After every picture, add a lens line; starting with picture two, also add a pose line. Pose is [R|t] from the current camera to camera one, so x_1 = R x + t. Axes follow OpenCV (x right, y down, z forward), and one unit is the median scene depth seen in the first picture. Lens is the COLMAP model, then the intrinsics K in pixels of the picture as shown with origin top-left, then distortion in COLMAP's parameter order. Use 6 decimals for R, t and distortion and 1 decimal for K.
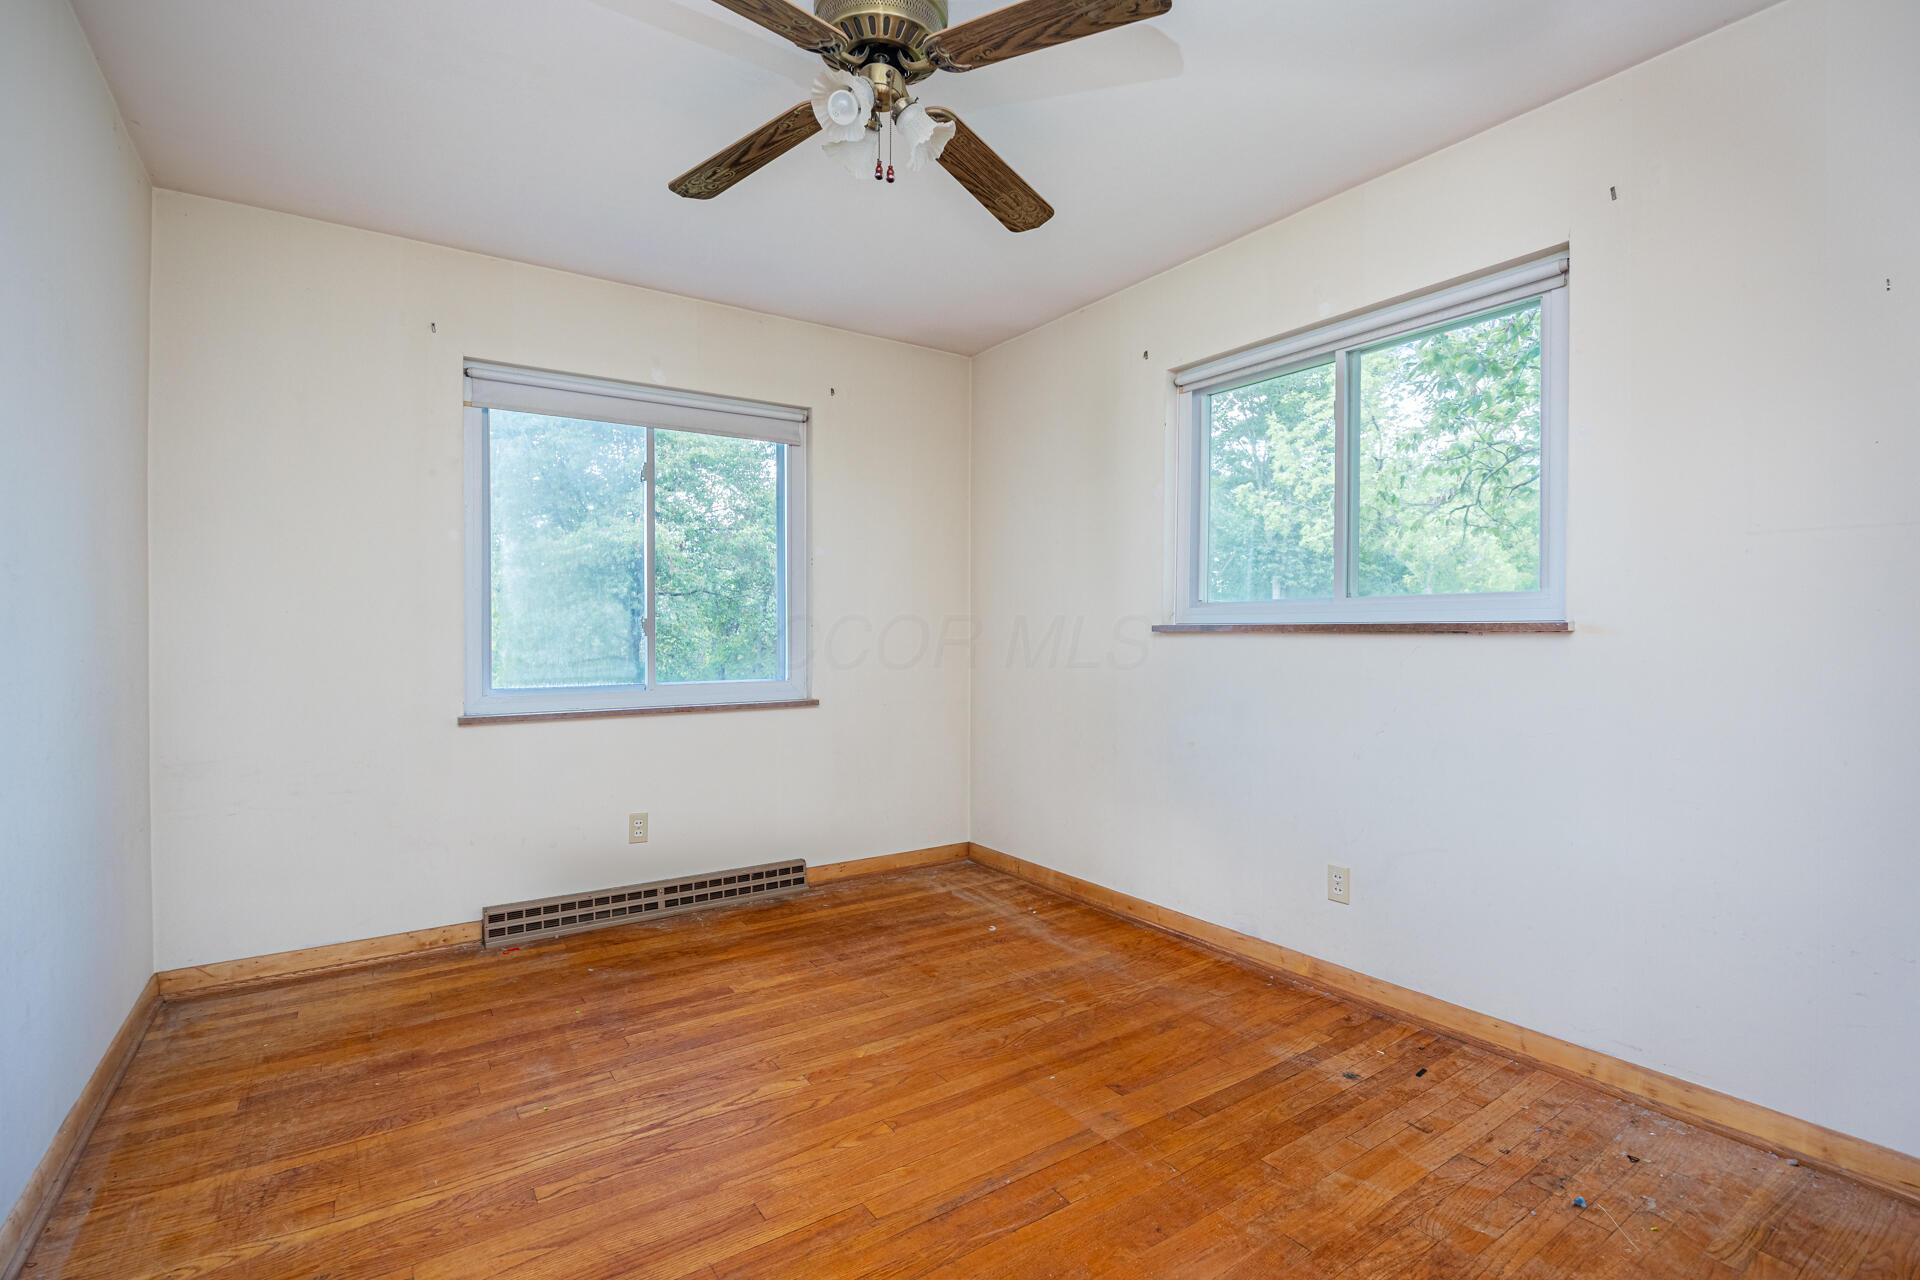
lens RADIAL K [[889.4, 0, 966.6], [0, 889.4, 635.6], [0, 0, 1]] dist [-0.010426, -0.000329]
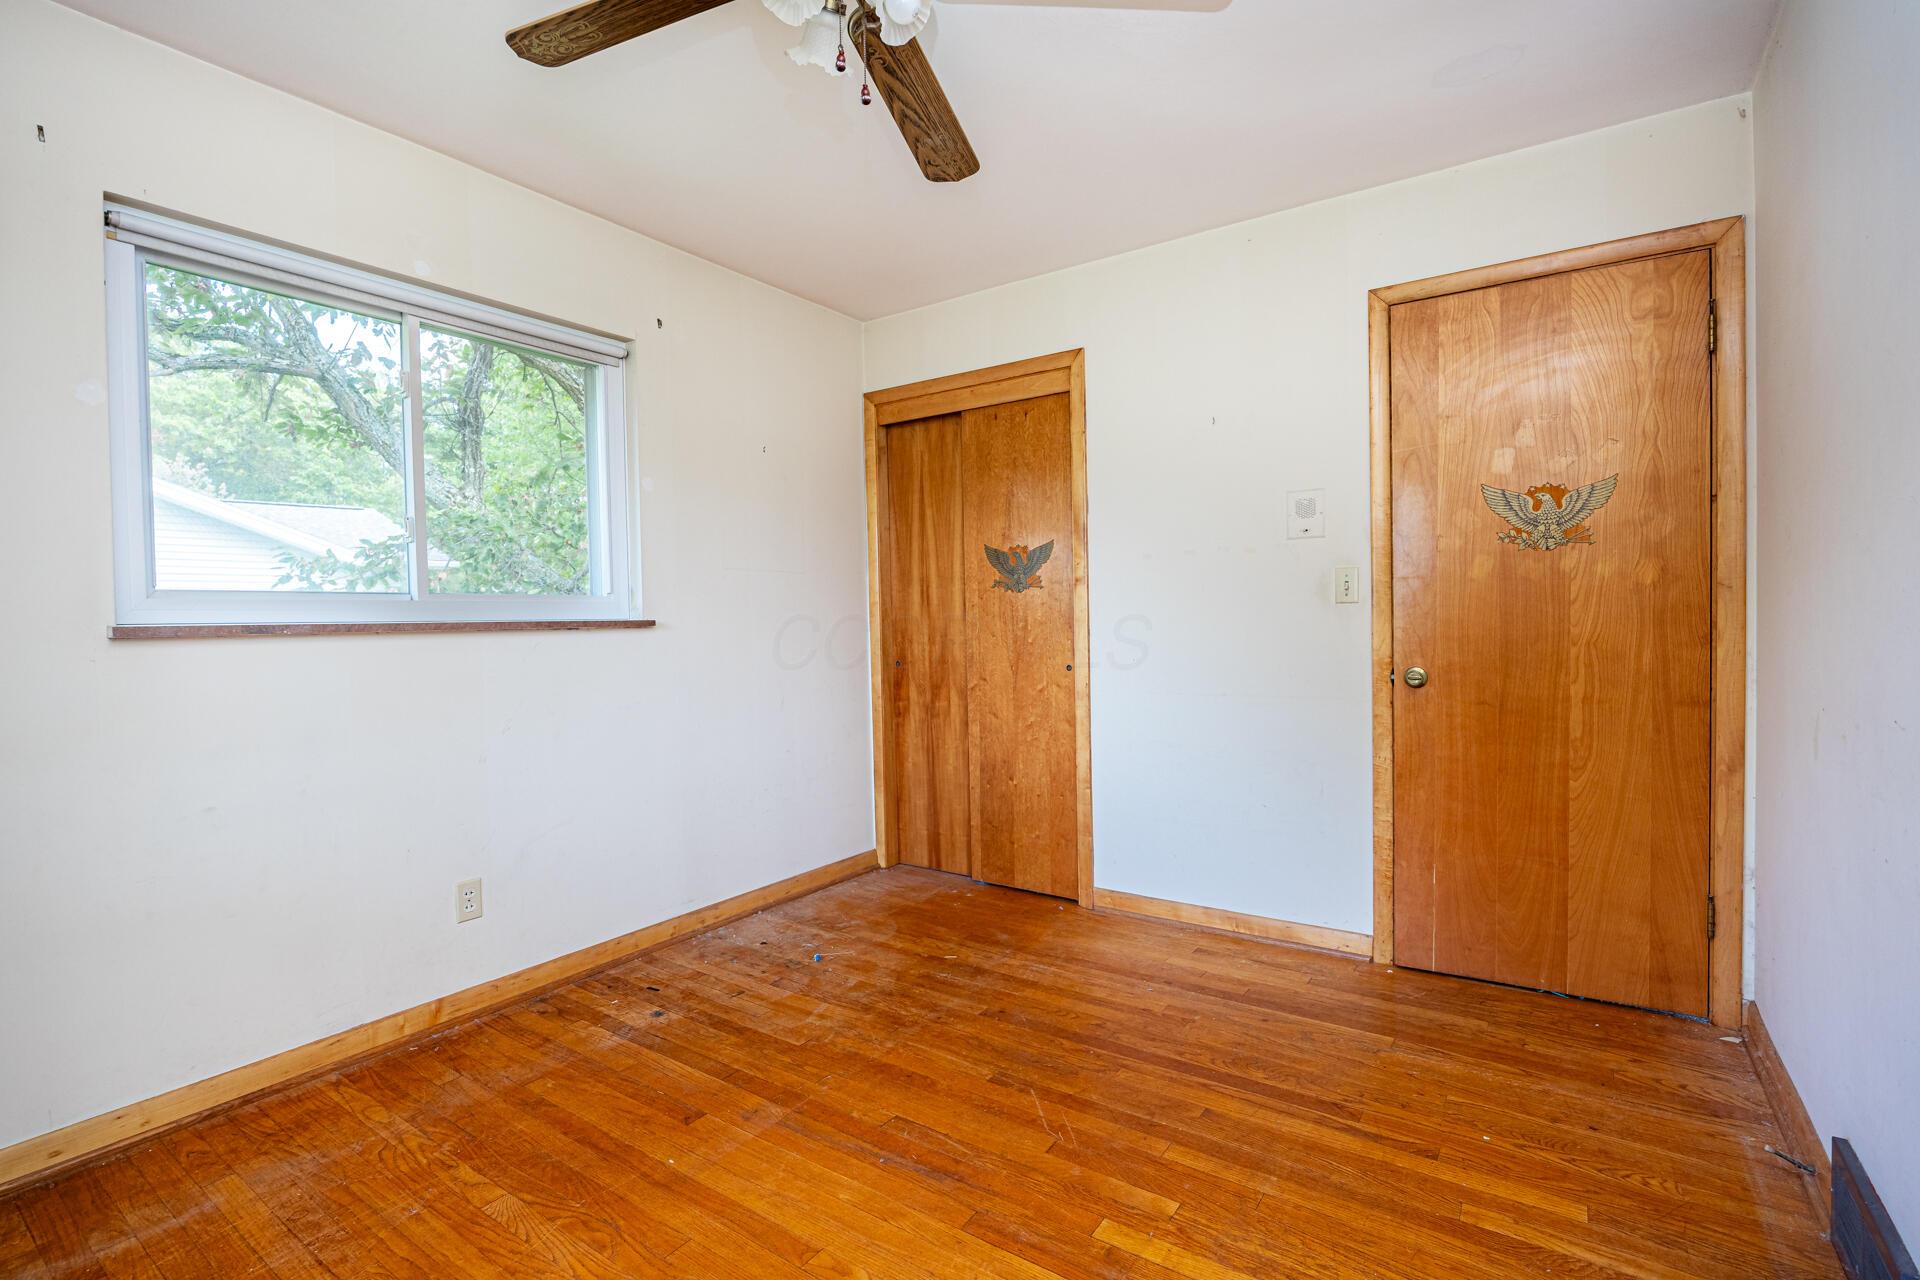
lens RADIAL K [[889.4, 0, 963.3], [0, 889.4, 632.9], [0, 0, 1]] dist [-0.010426, -0.000329]
pose [[-0.358154, -0.008278, 0.933626, -0.758850], [0.022504, 0.999594, 0.017495, -0.007415], [-0.933391, 0.027276, -0.357822, 1.005657]]
